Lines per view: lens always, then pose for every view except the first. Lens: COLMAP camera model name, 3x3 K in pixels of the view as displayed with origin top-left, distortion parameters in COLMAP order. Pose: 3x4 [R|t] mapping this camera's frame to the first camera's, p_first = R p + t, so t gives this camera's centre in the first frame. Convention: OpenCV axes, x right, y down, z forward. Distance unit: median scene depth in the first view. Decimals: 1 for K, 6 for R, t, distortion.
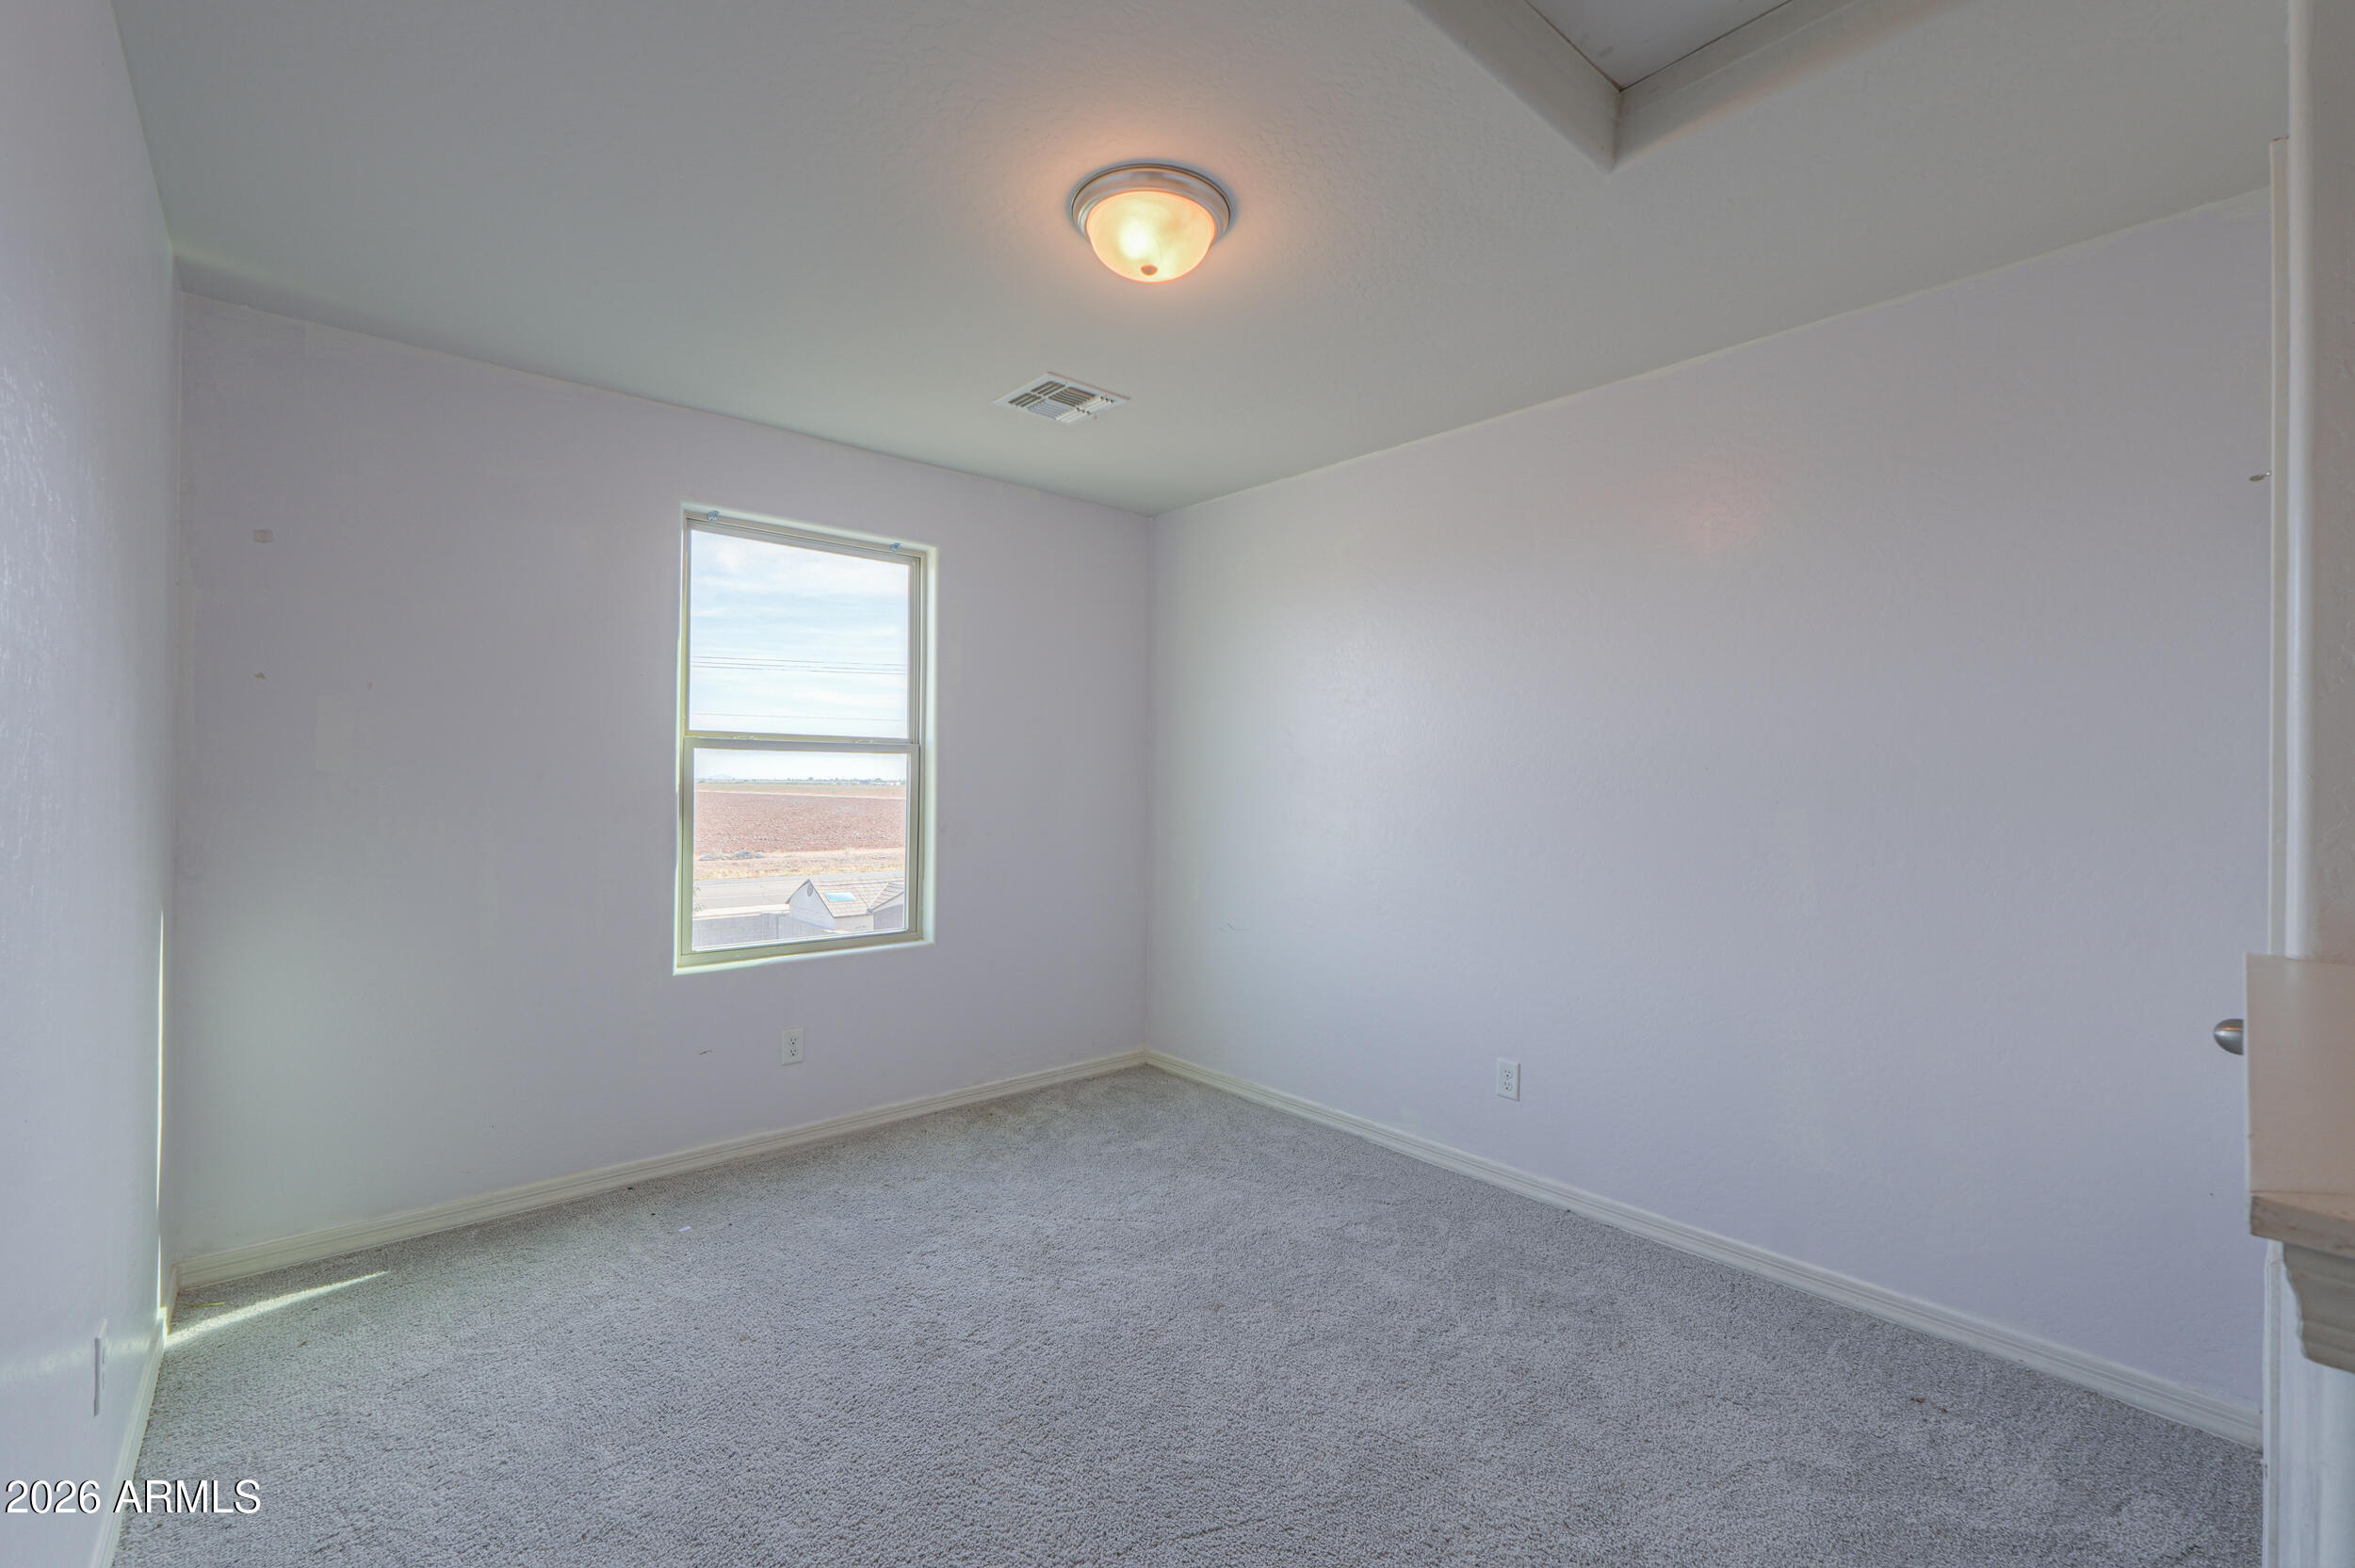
lens RADIAL K [[995.9, 0, 1174.5], [0, 995.9, 778.6], [0, 0, 1]] dist [0.000177, -0.000713]
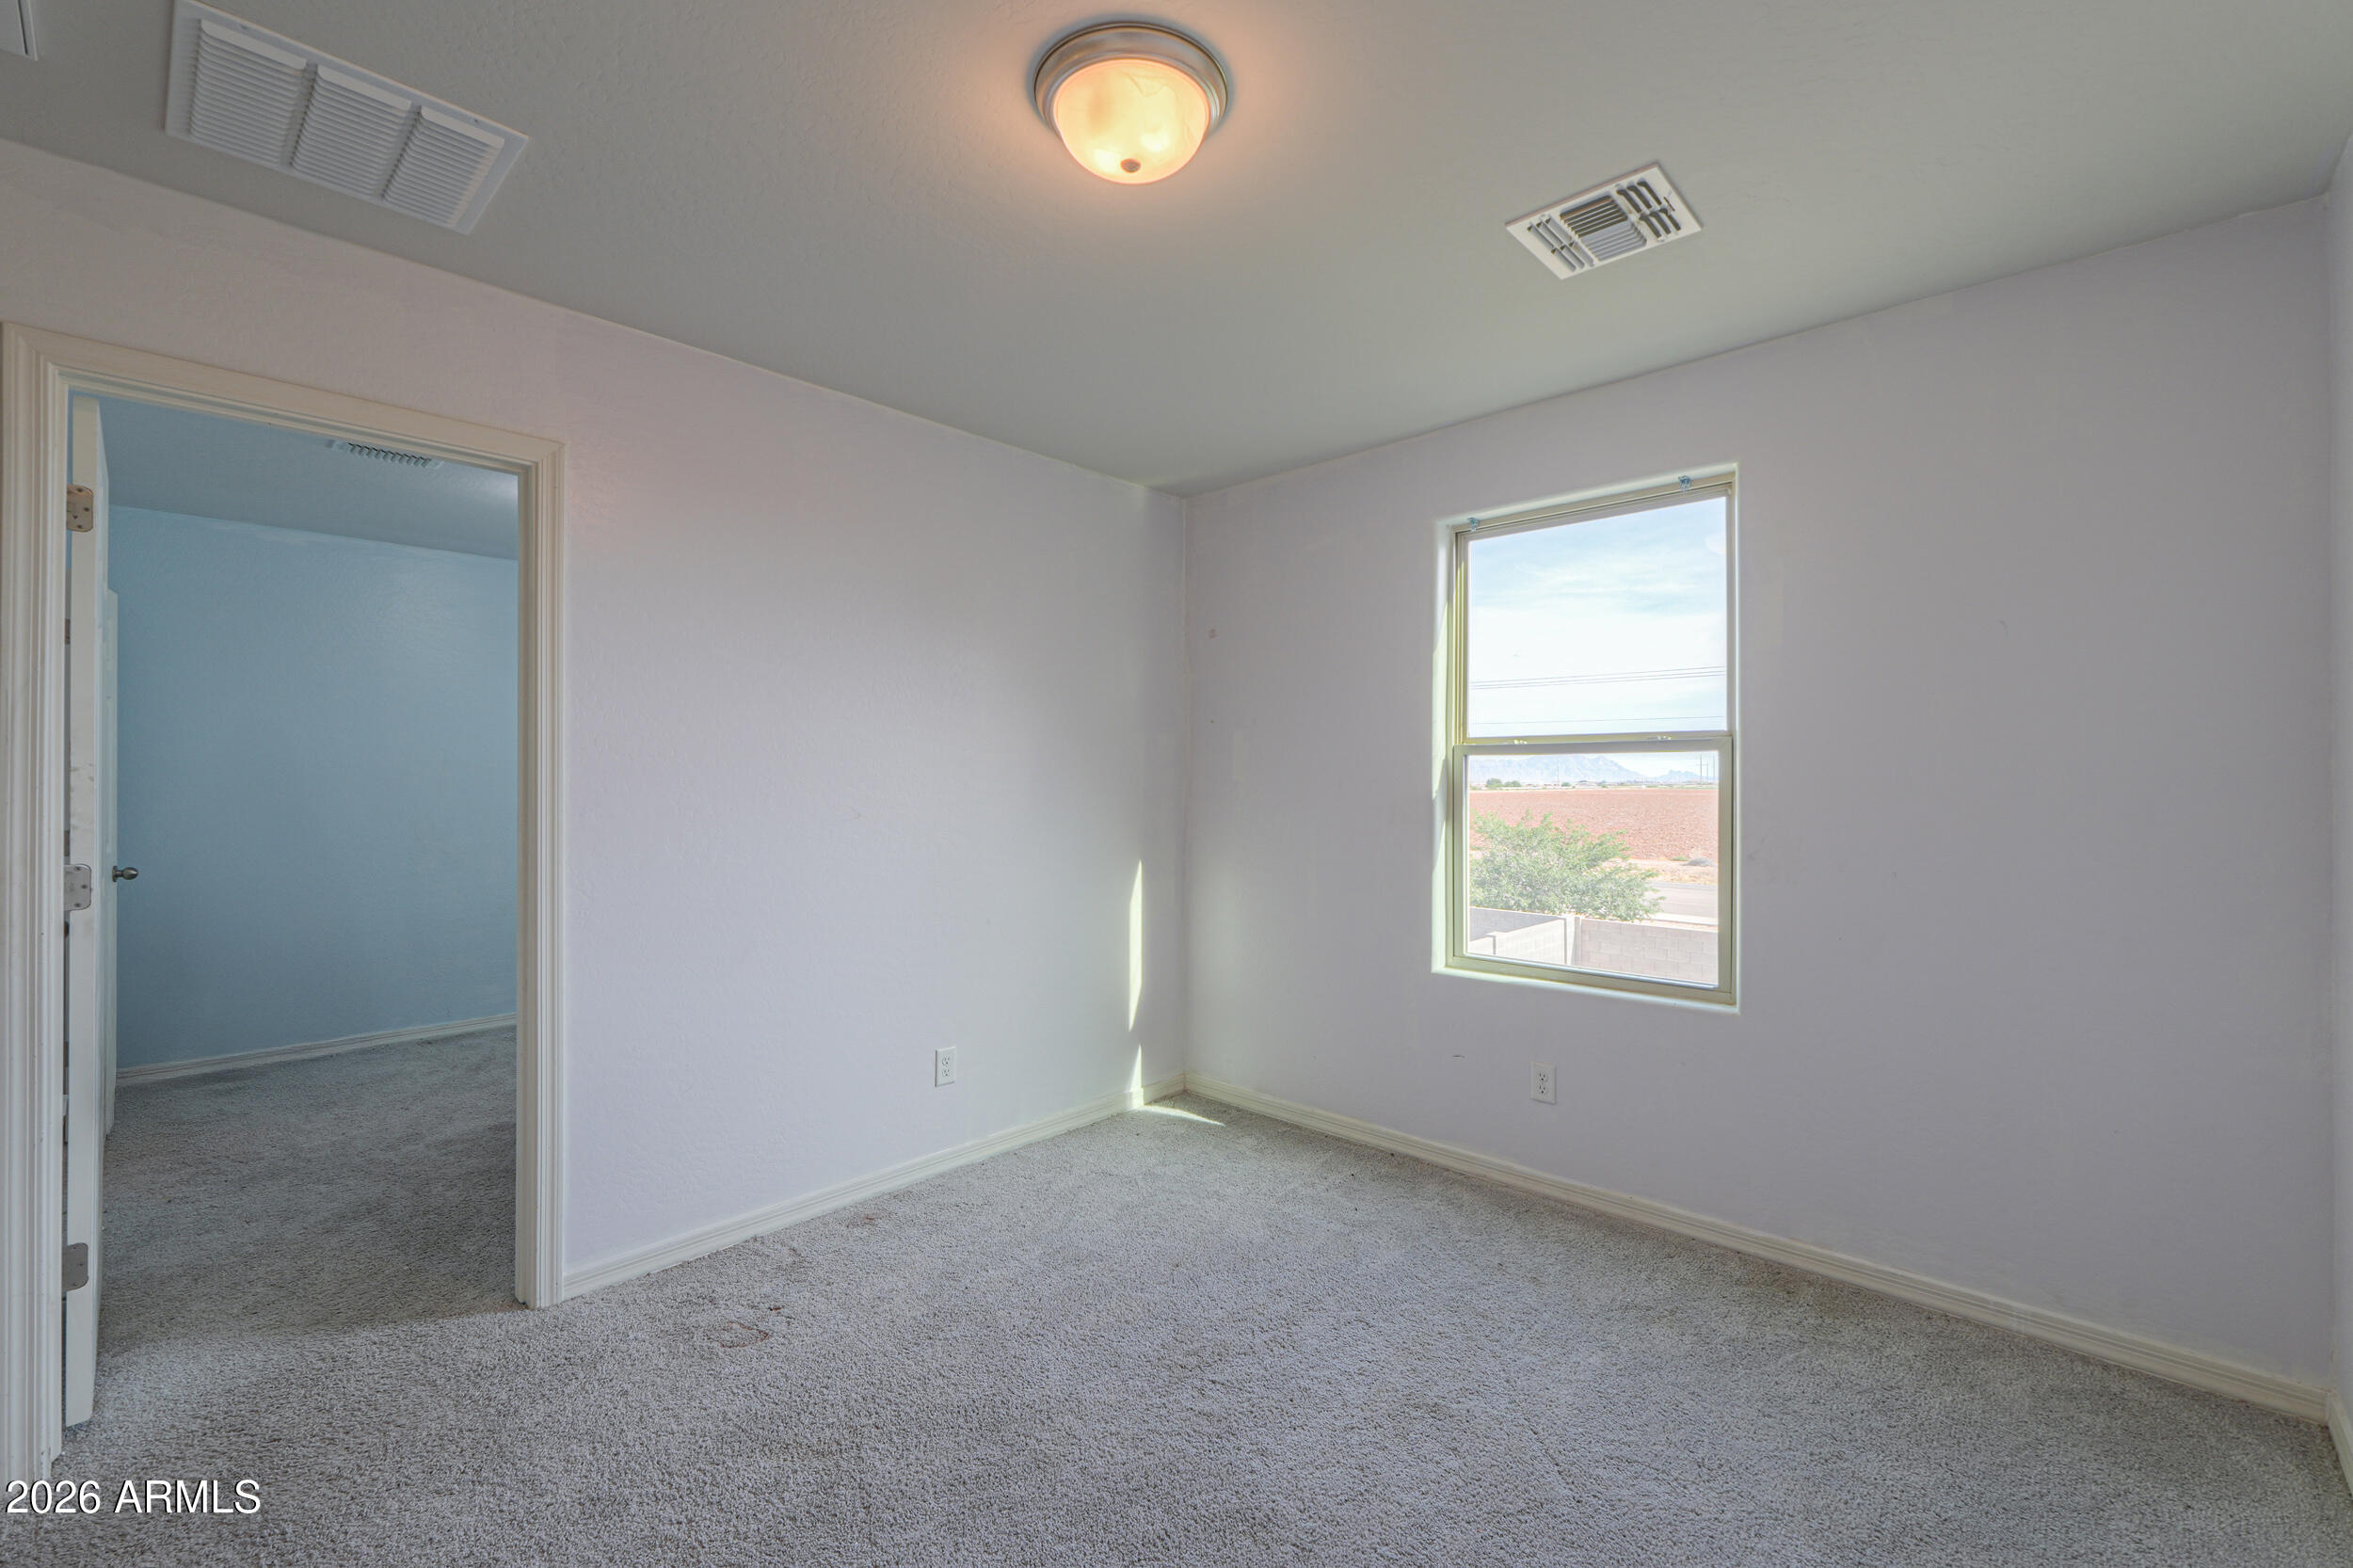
lens RADIAL K [[995.1, 0, 1173.5], [0, 995.1, 778.6], [0, 0, 1]] dist [0.000177, -0.000713]
pose [[0.088384, -0.010743, -0.996029, 0.504041], [0.001414, 0.999942, -0.010659, 0.003463], [0.996085, -0.000467, 0.088394, 0.611675]]
